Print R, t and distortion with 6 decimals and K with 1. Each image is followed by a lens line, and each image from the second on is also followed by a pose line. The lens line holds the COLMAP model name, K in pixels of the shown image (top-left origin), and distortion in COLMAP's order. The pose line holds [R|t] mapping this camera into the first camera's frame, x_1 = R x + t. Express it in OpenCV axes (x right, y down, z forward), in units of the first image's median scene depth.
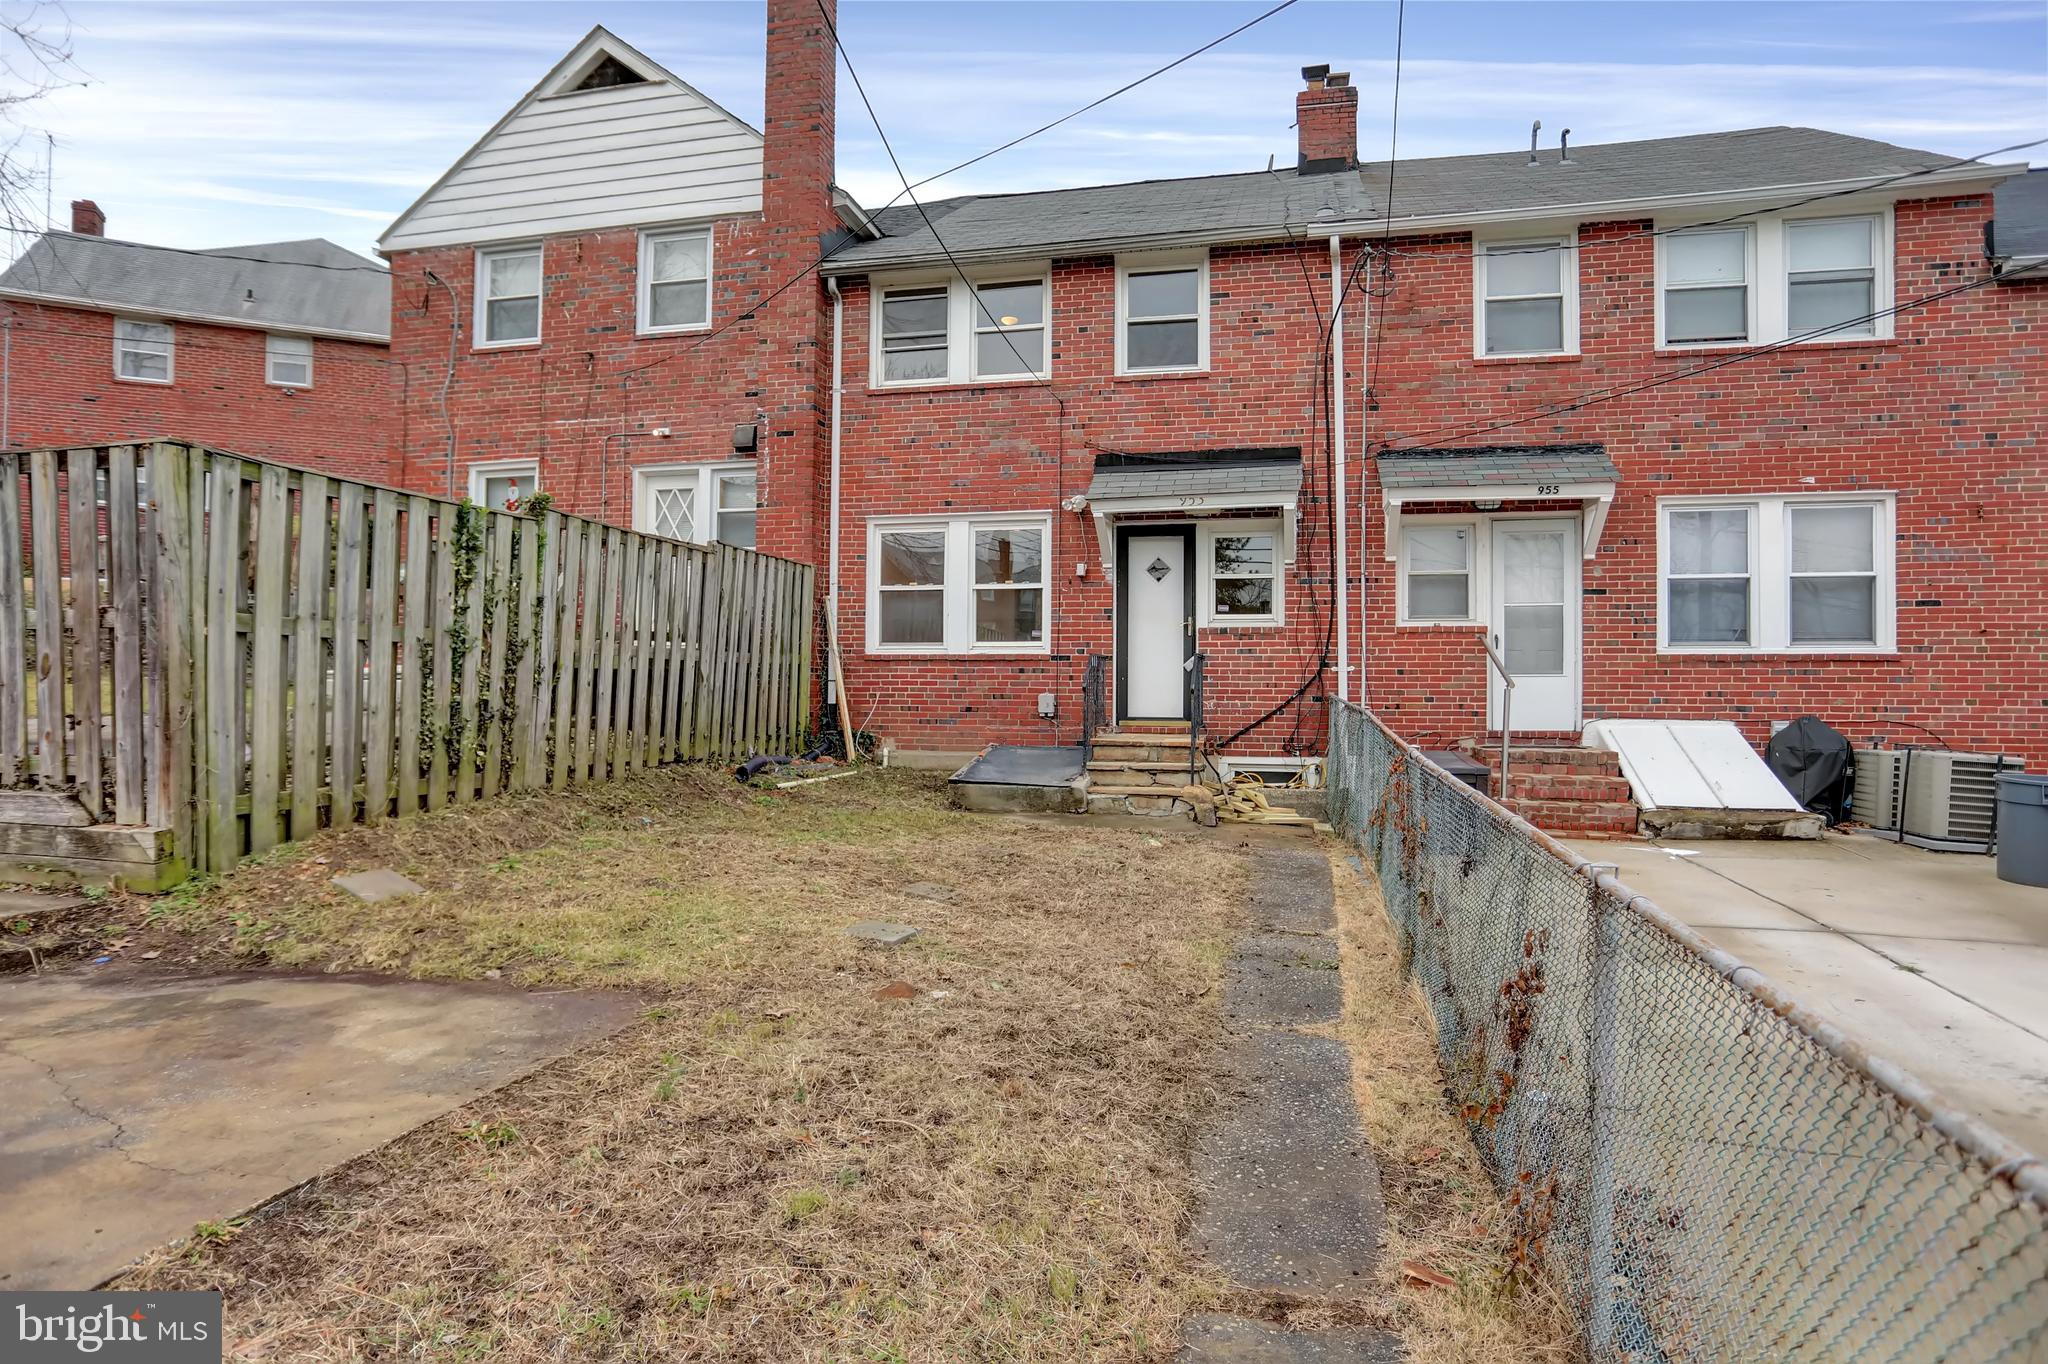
lens RADIAL K [[1146.4, 0, 1024.0], [0, 1146.4, 682.0], [0, 0, 1]] dist [-0.058883, 0.035599]
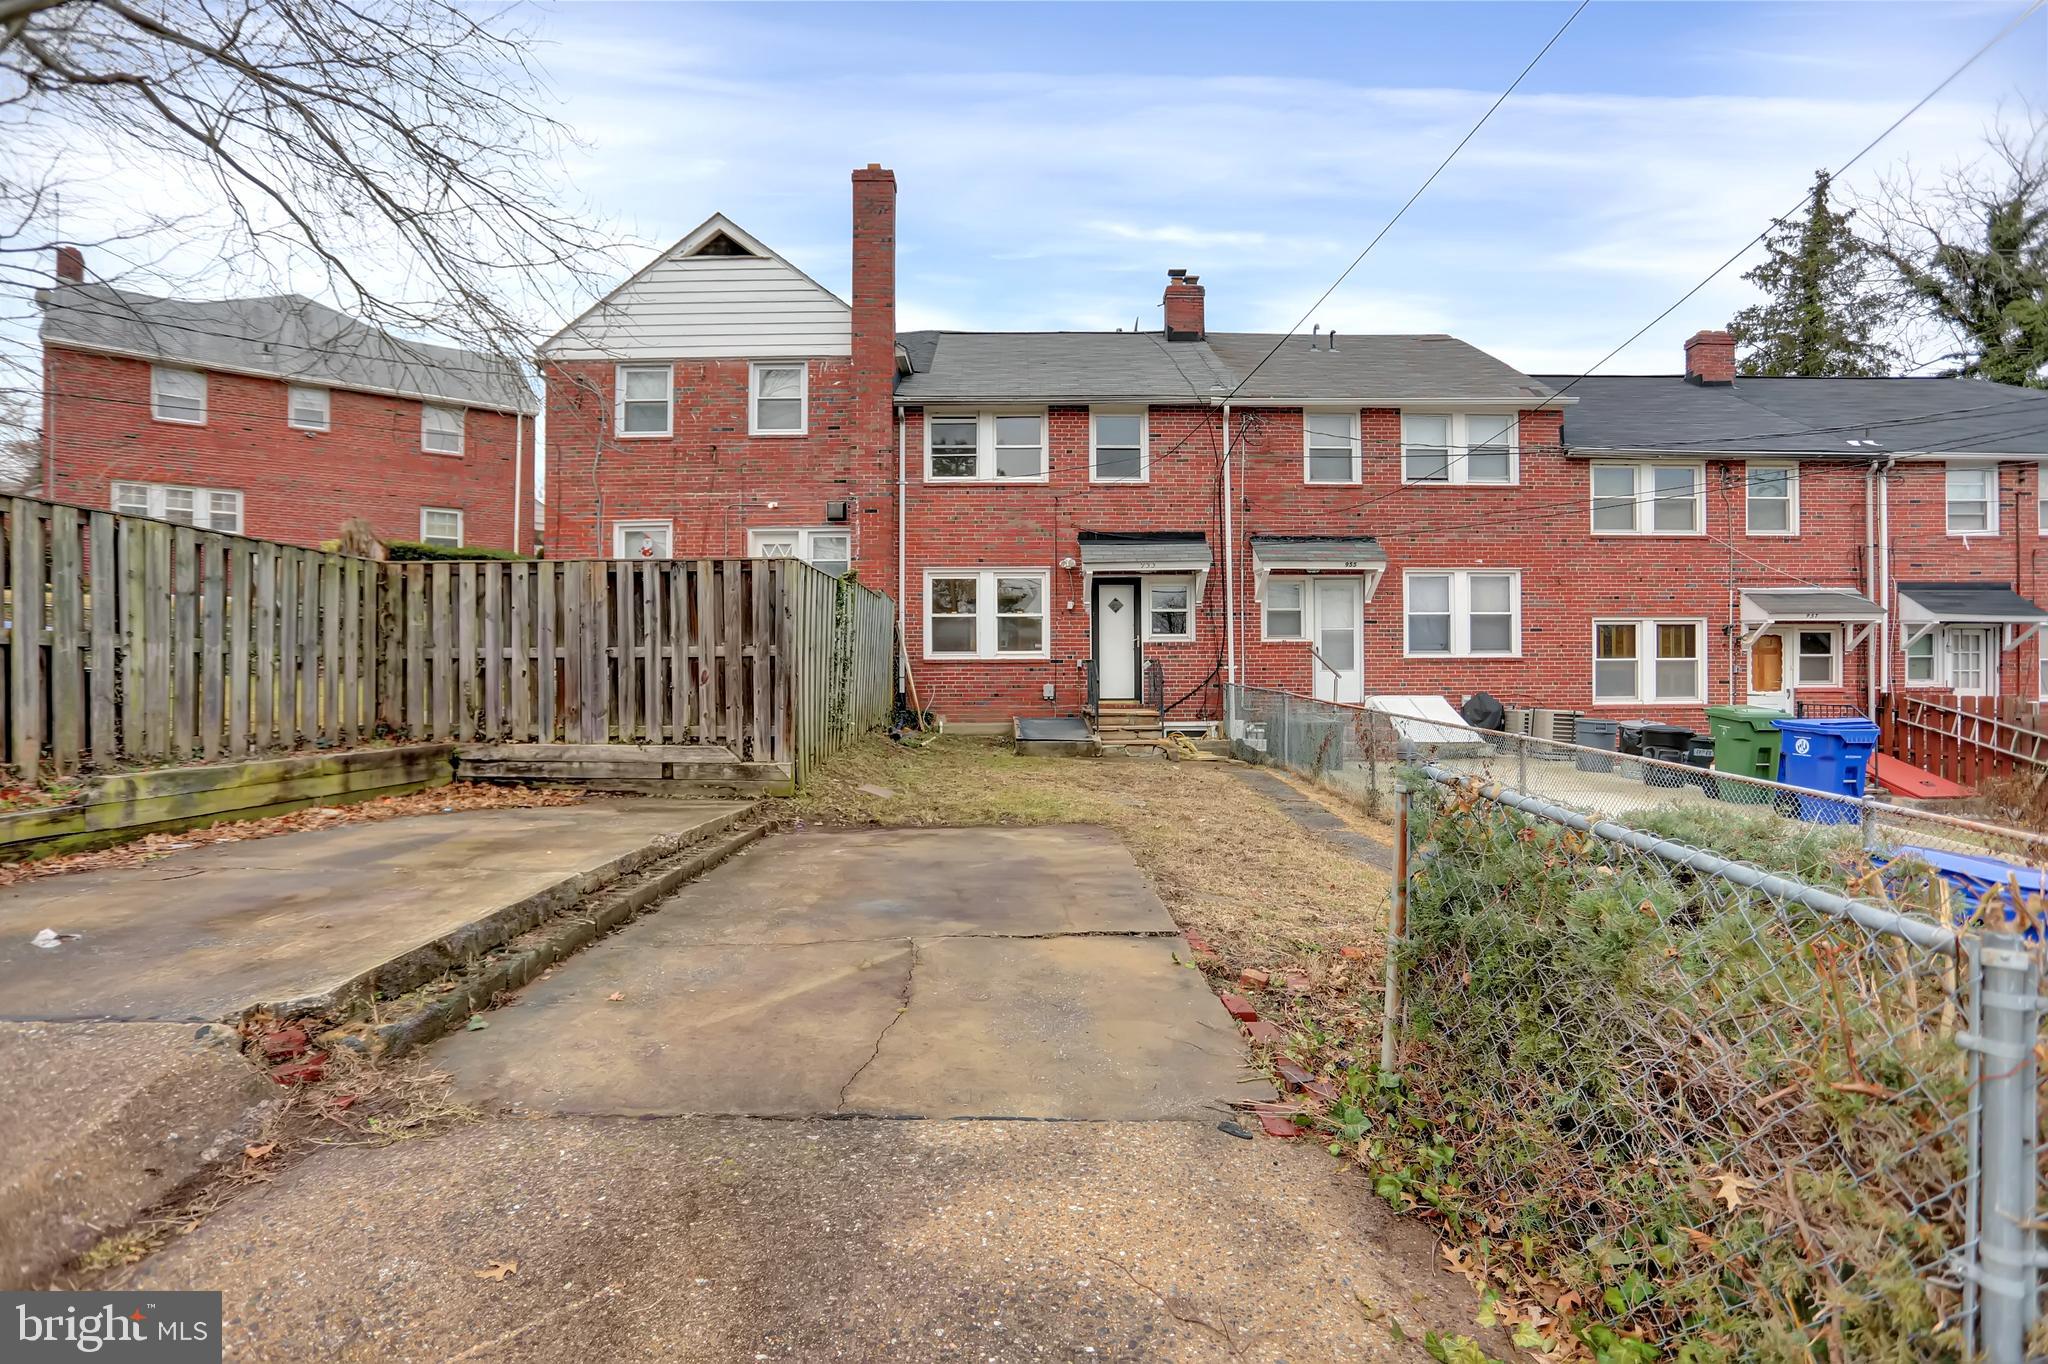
lens RADIAL K [[990.5, 0, 1024.0], [0, 990.5, 682.0], [0, 0, 1]] dist [-0.069062, 0.027038]
pose [[0.972091, -0.011173, 0.234339, -0.331258], [0.008627, 0.999892, 0.011890, -0.009426], [-0.234447, -0.009537, 0.972082, -0.307254]]
